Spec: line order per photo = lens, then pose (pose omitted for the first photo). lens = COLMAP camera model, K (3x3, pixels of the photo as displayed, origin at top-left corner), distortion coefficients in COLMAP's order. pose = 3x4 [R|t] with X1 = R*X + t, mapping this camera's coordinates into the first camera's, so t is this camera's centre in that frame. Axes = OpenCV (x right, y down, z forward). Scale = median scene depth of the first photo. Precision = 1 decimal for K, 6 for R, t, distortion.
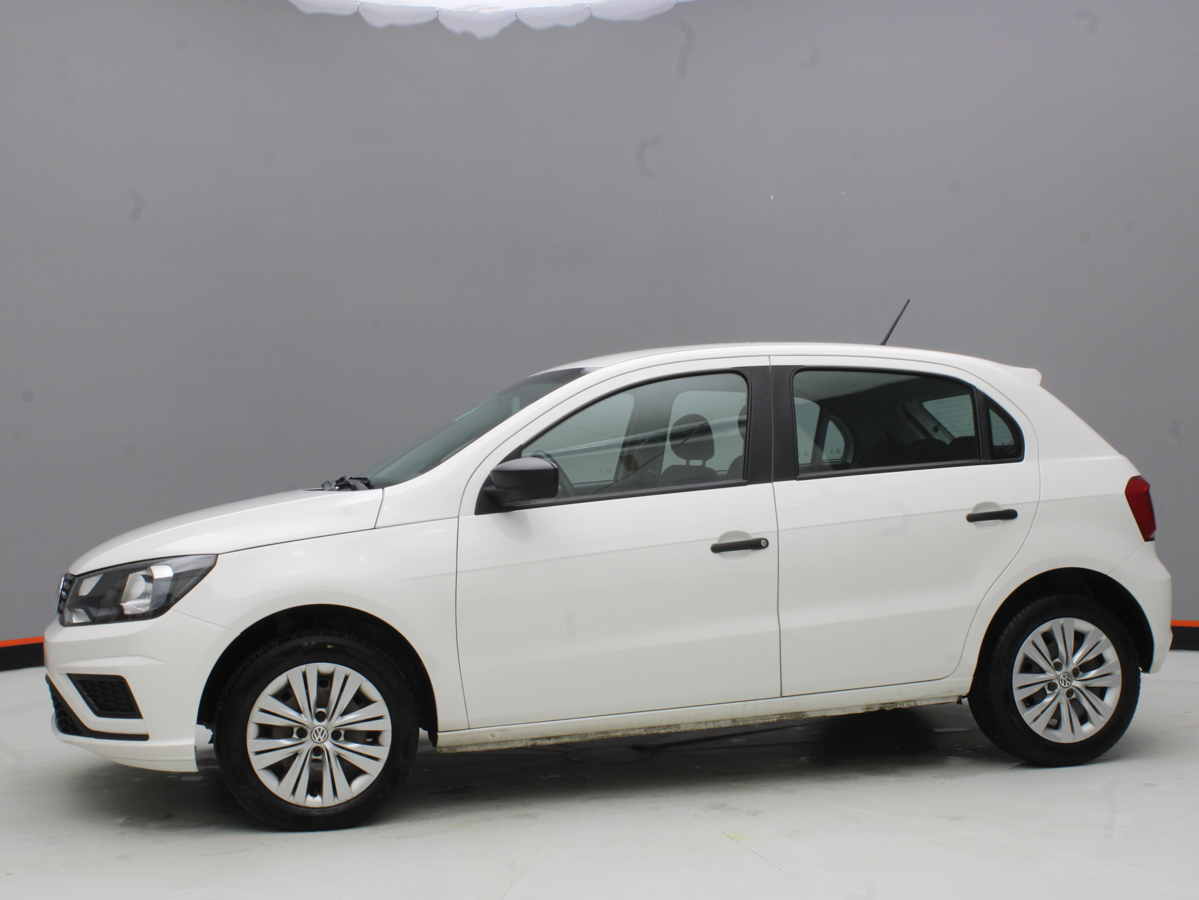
lens RADIAL K [[1641.2, 0, 599.5], [0, 1641.2, 450.0], [0, 0, 1]] dist [-0.111533, 0.475020]
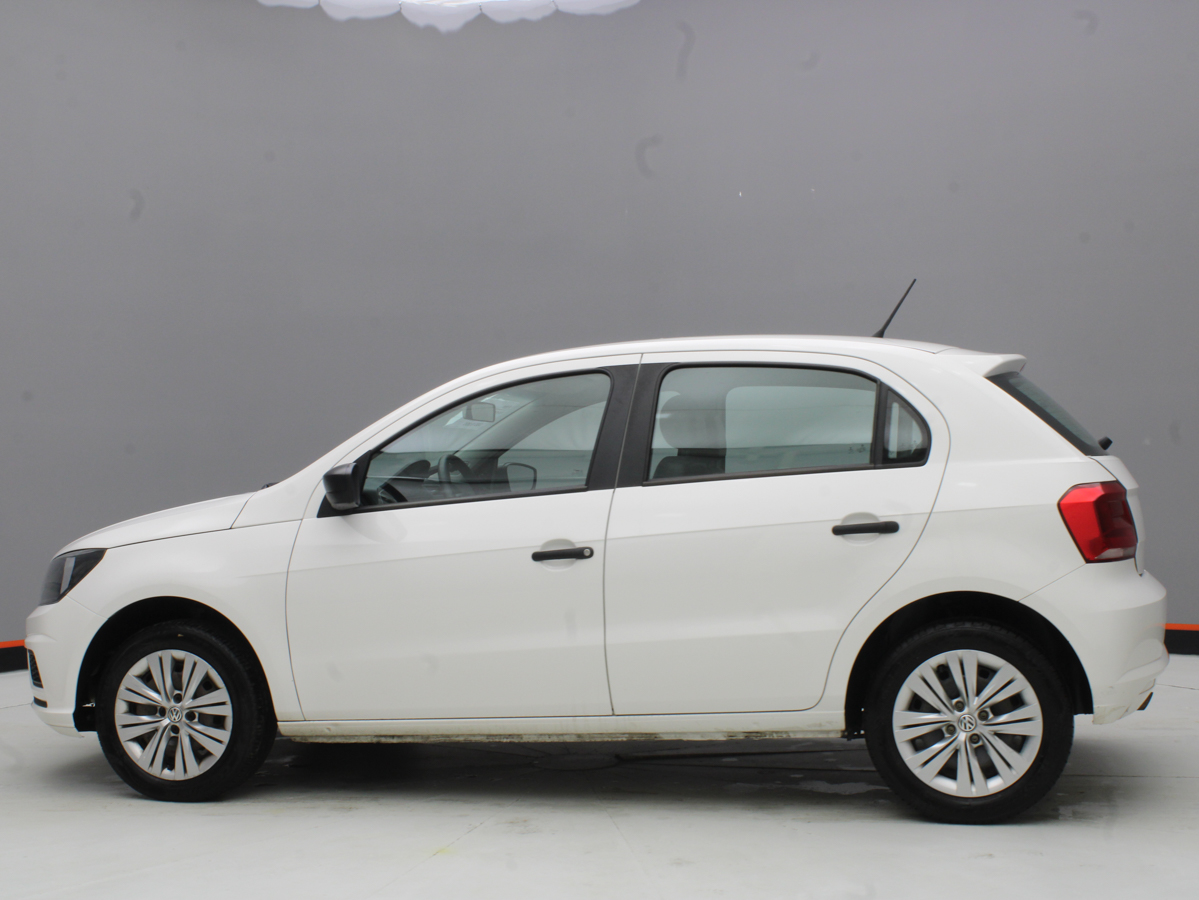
lens RADIAL K [[1641.2, 0, 599.5], [0, 1641.2, 450.0], [0, 0, 1]] dist [-0.111533, 0.475020]
pose [[0.863384, -0.002703, -0.504541, 0.587781], [0.007511, 0.999944, 0.007495, -0.009760], [0.504492, -0.010261, 0.863355, 0.181856]]
